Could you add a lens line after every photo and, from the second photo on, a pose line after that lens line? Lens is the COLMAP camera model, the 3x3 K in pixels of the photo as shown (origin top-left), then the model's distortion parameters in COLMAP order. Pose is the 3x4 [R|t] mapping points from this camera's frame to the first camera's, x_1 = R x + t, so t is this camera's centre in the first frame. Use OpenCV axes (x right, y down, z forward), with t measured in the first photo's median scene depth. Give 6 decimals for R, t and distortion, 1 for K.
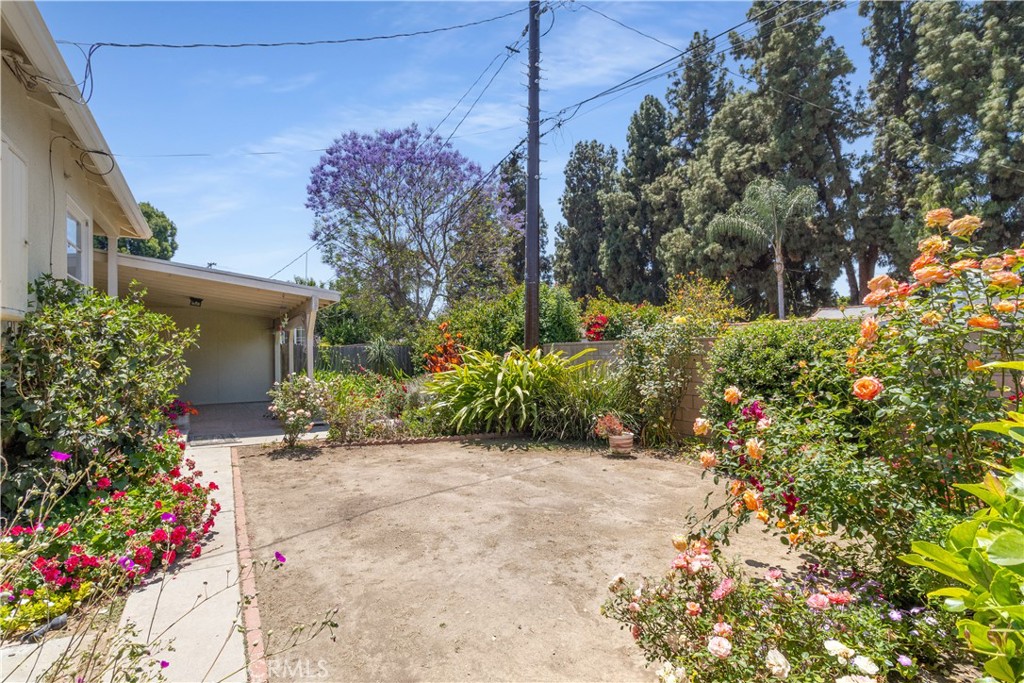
lens RADIAL K [[524.3, 0, 510.5], [0, 524.3, 334.0], [0, 0, 1]] dist [-0.002681, -0.000343]
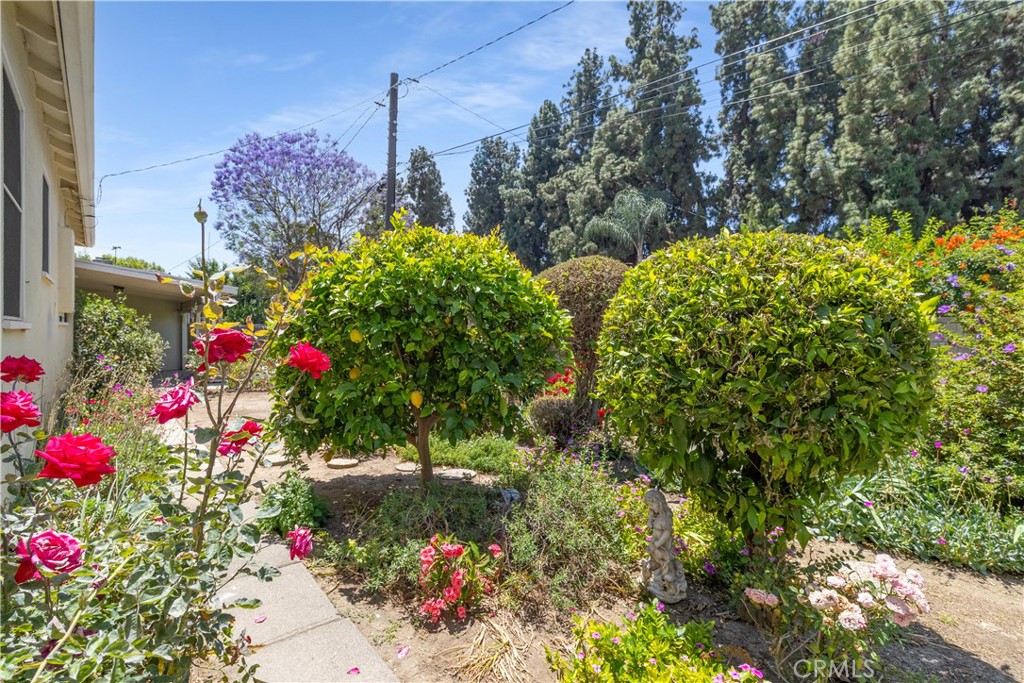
lens RADIAL K [[524.3, 0, 506.0], [0, 524.3, 333.3], [0, 0, 1]] dist [-0.002681, -0.000343]
pose [[0.988927, 0.019570, 0.147108, 0.038623], [-0.024140, 0.999278, 0.029348, -0.003470], [-0.146428, -0.032574, 0.988685, -0.106503]]
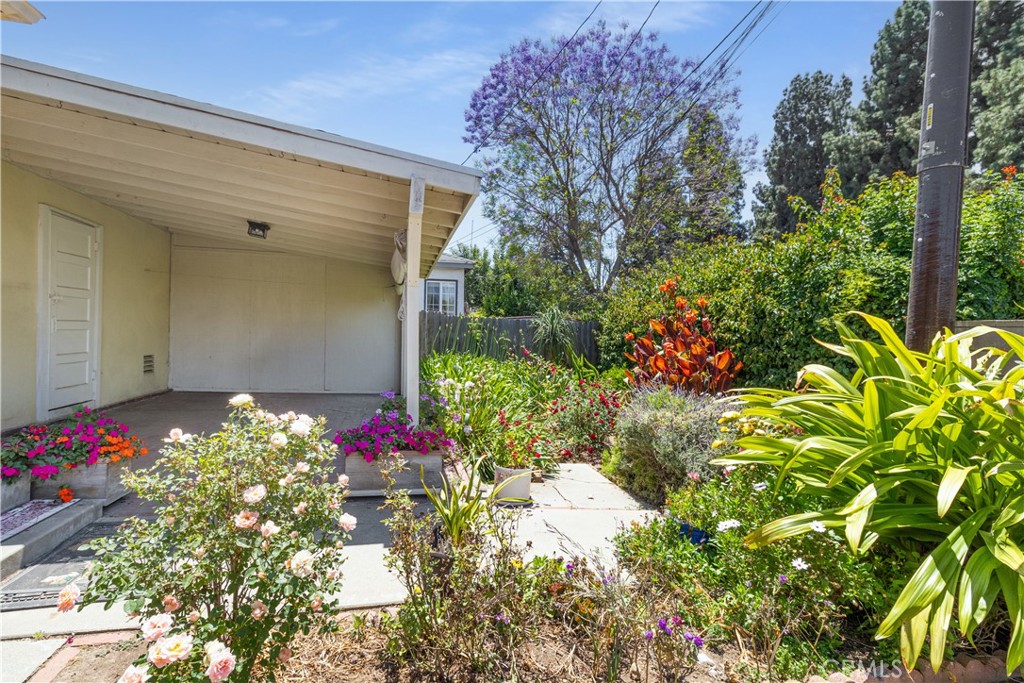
lens RADIAL K [[524.3, 0, 502.8], [0, 524.3, 341.4], [0, 0, 1]] dist [-0.002681, -0.000343]
pose [[0.948277, 0.044921, -0.314248, -0.038529], [-0.028123, 0.997933, 0.057790, 0.005640], [0.316194, -0.045964, 0.947580, 0.134854]]
